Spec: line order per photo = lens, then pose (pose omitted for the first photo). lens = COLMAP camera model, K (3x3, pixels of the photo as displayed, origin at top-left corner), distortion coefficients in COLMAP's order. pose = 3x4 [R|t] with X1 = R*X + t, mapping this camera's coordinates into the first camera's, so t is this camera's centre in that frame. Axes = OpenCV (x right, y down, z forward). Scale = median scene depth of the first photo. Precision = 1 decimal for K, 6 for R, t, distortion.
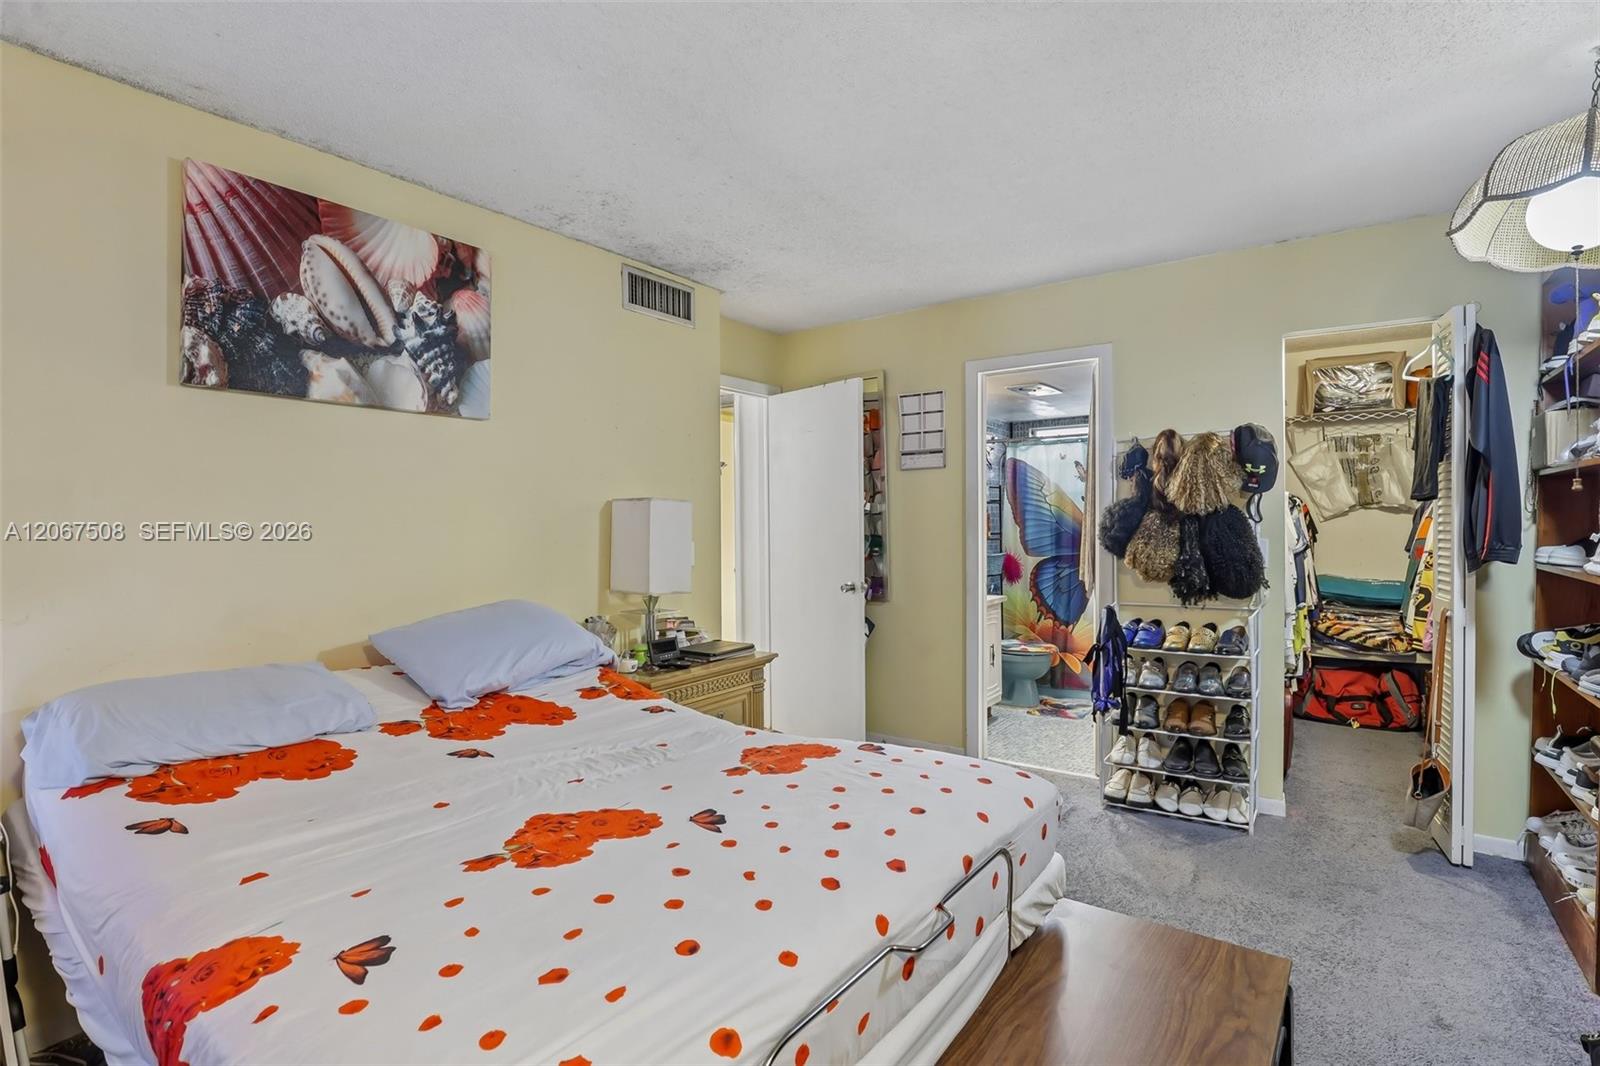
lens RADIAL K [[768.5, 0, 810.7], [0, 768.5, 539.6], [0, 0, 1]] dist [-0.025913, 0.000351]
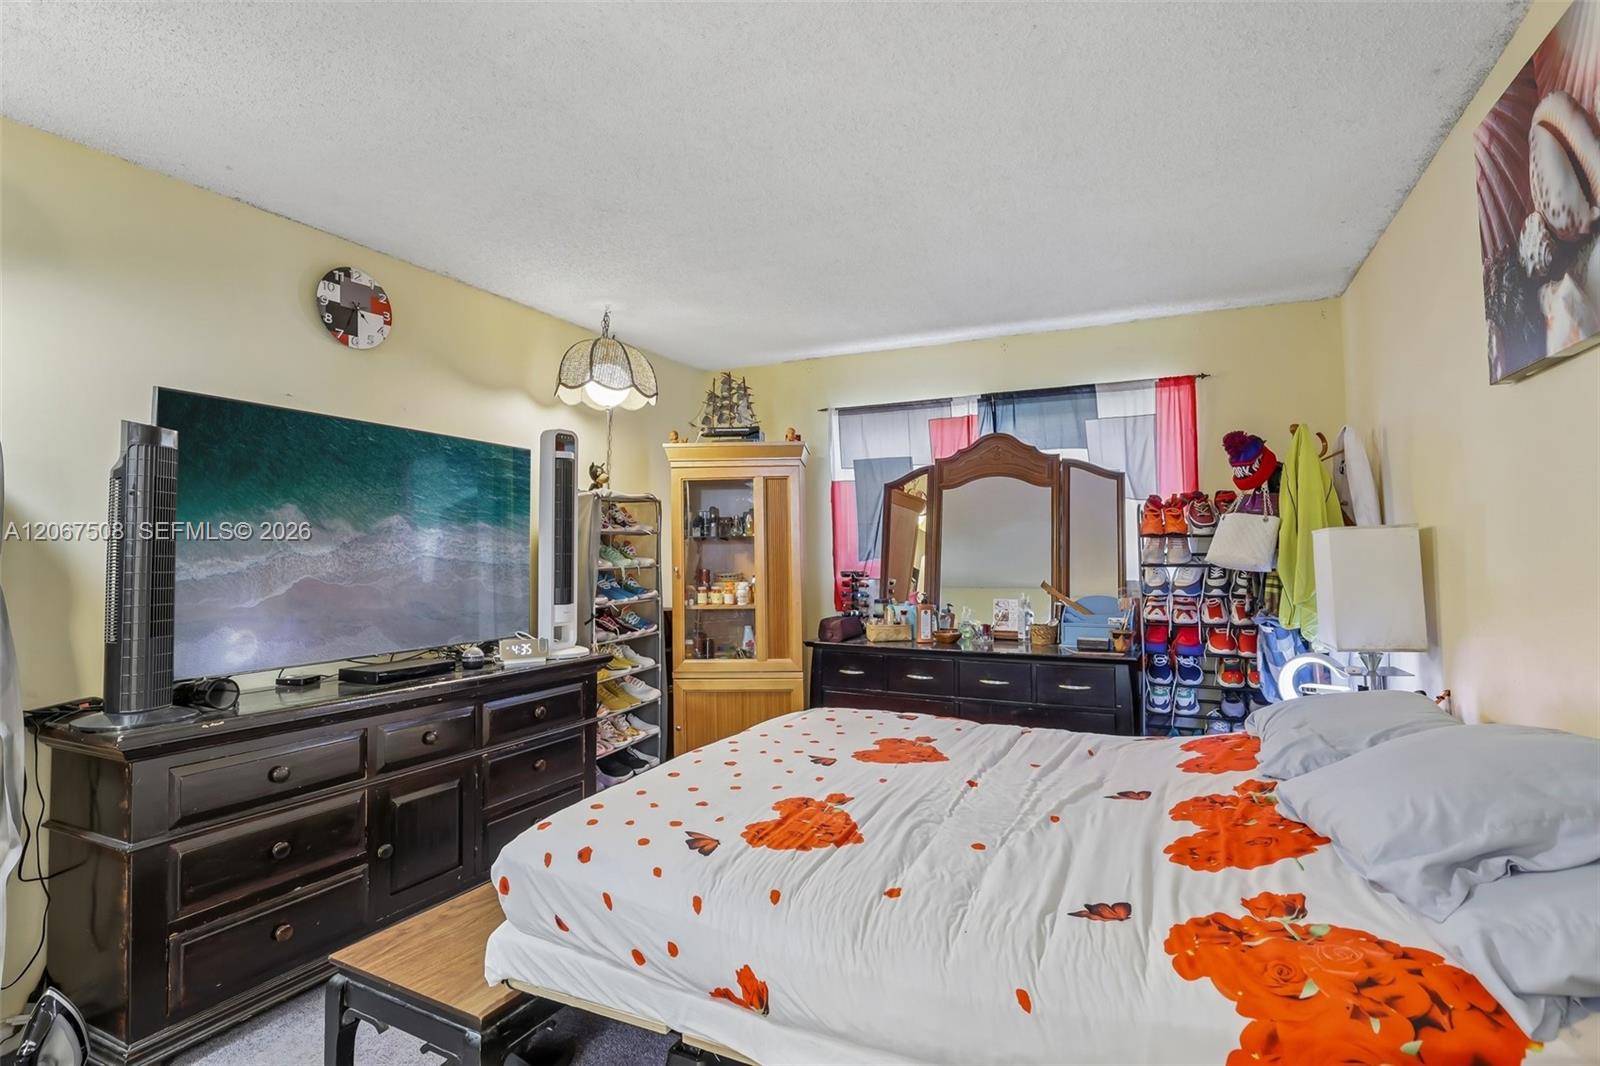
lens RADIAL K [[777.9, 0, 807.4], [0, 777.9, 529.1], [0, 0, 1]] dist [-0.025114, 0.001889]
pose [[-0.983612, 0.008733, -0.180088, 0.087369], [0.009968, 0.999933, -0.005951, -0.034341], [0.180024, -0.007648, -0.983632, 1.376843]]
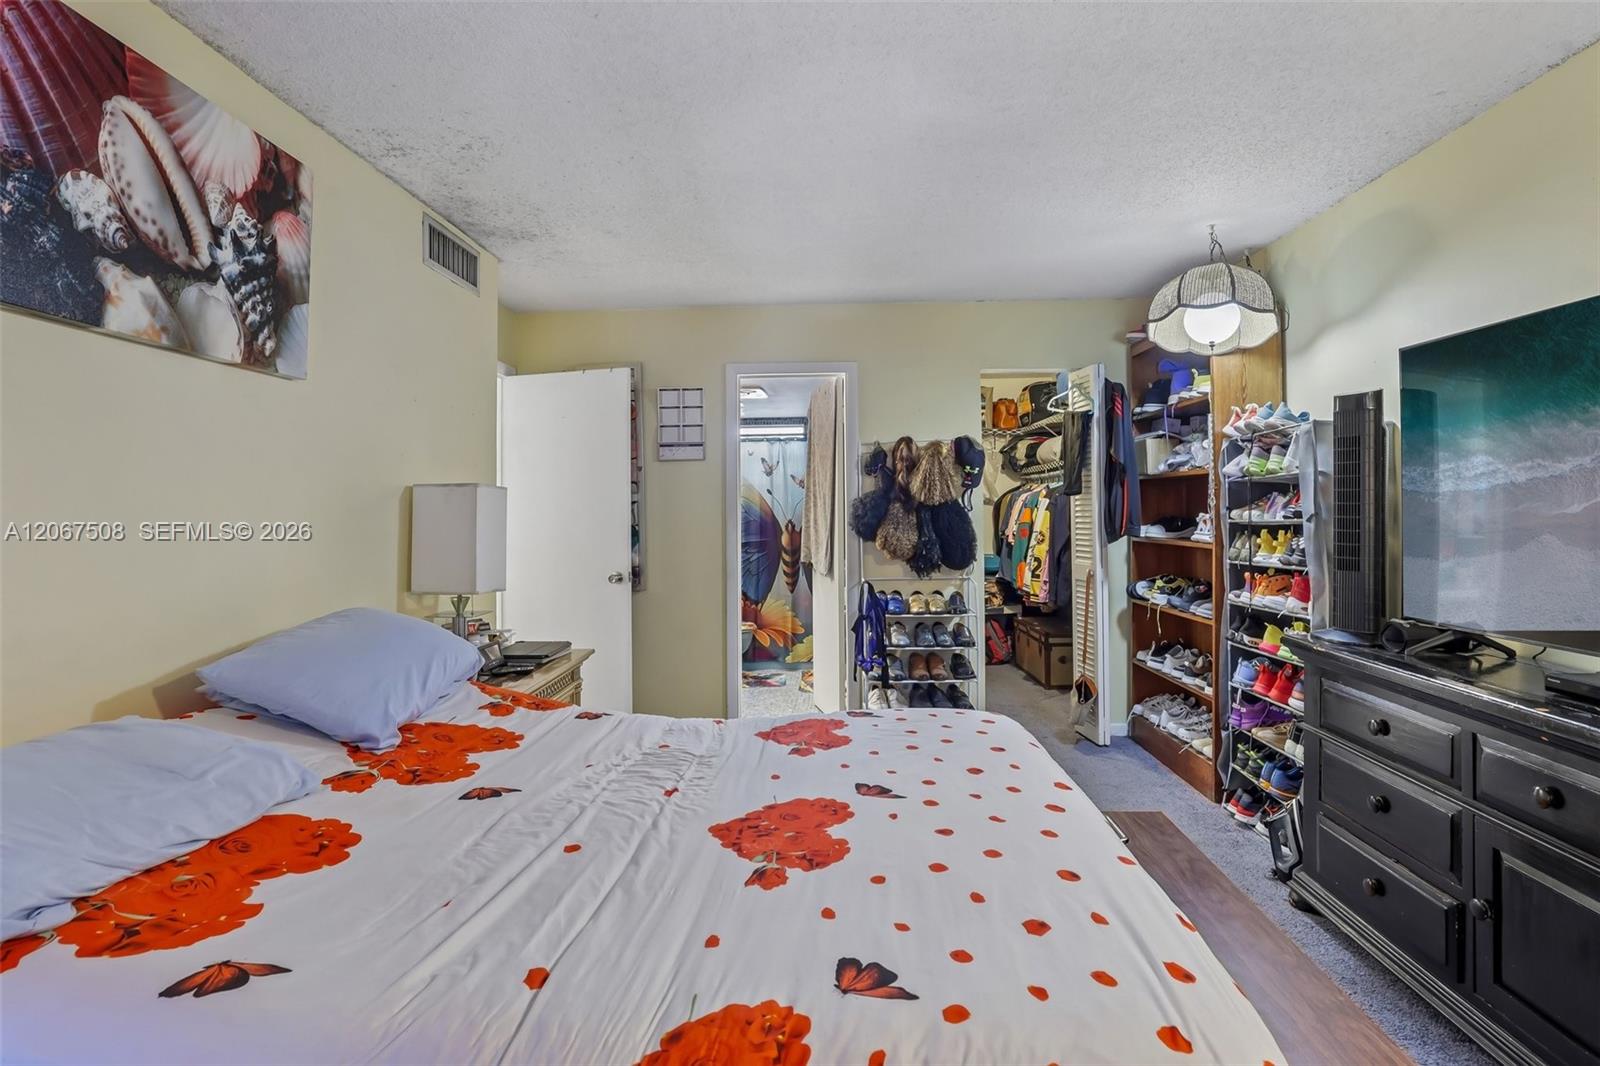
lens RADIAL K [[745.6, 0, 805.8], [0, 745.6, 499.9], [0, 0, 1]] dist [-0.032727, 0.007344]
pose [[0.837300, 0.007374, 0.546694, -0.438050], [0.014763, 0.999240, -0.036089, 0.000510], [-0.546544, 0.038288, 0.836555, 0.103491]]
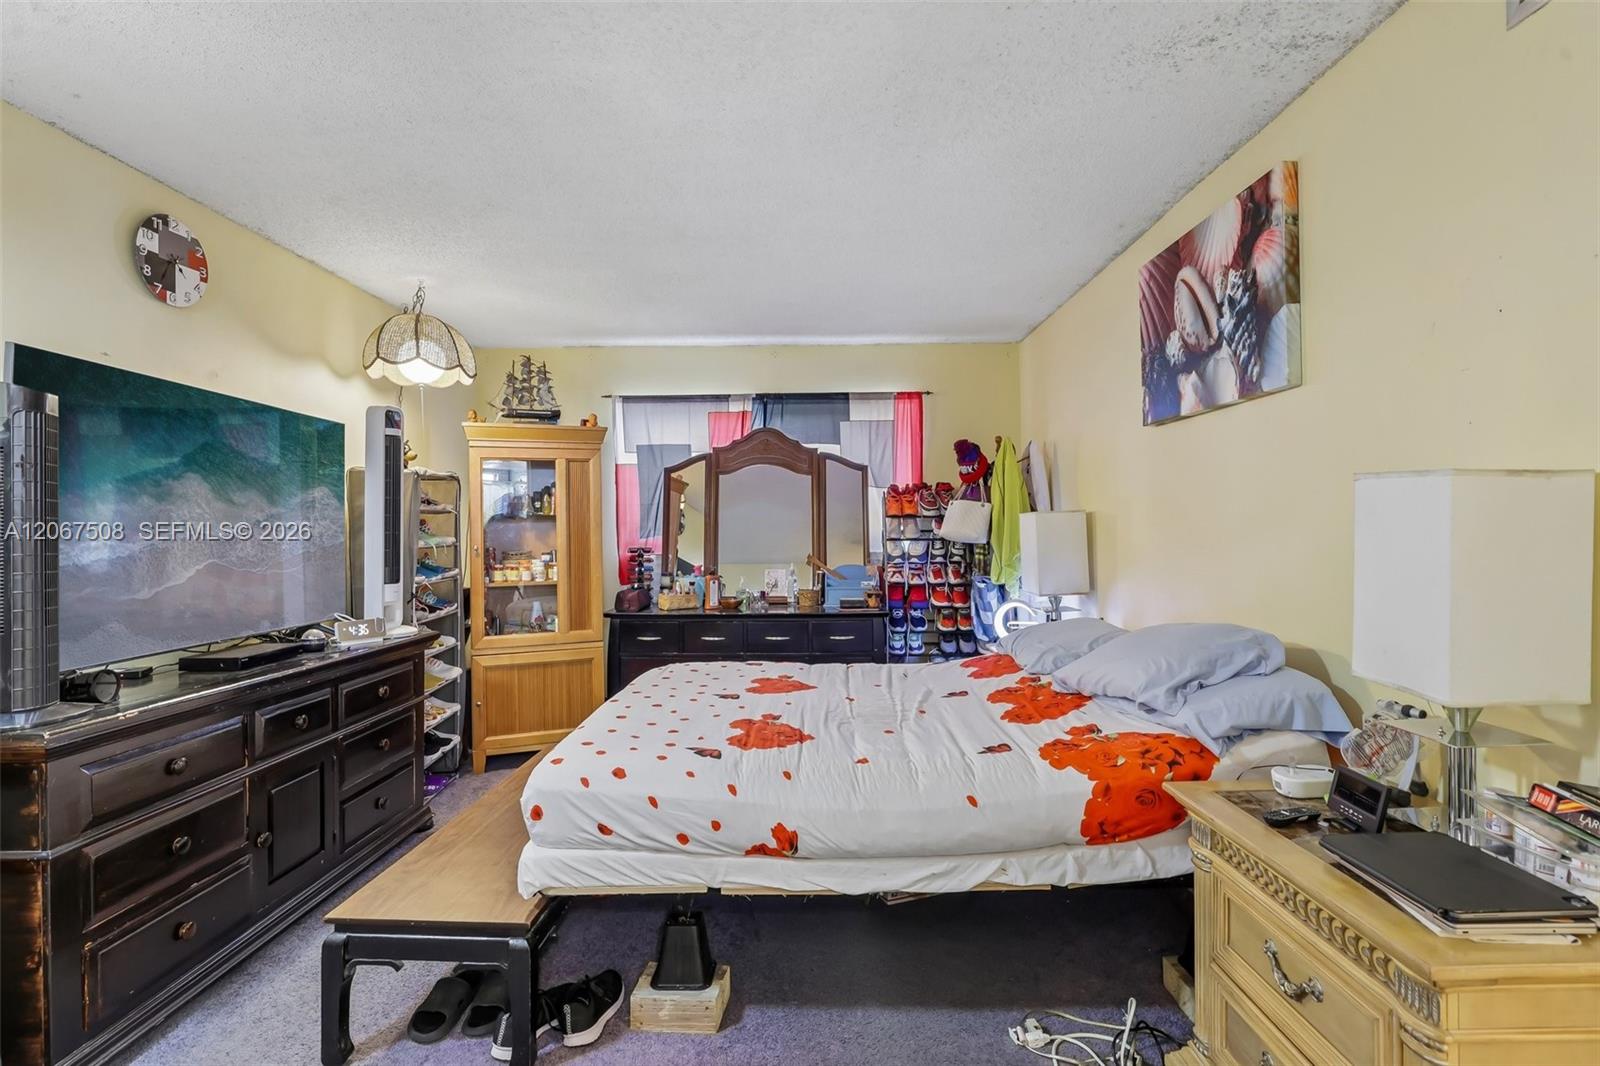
lens RADIAL K [[777.9, 0, 807.4], [0, 777.9, 529.1], [0, 0, 1]] dist [-0.025114, 0.001889]
pose [[-0.815246, 0.016073, -0.578891, 0.434366], [0.002586, 0.999706, 0.024116, -0.039277], [0.579109, 0.018164, -0.815048, 1.463011]]
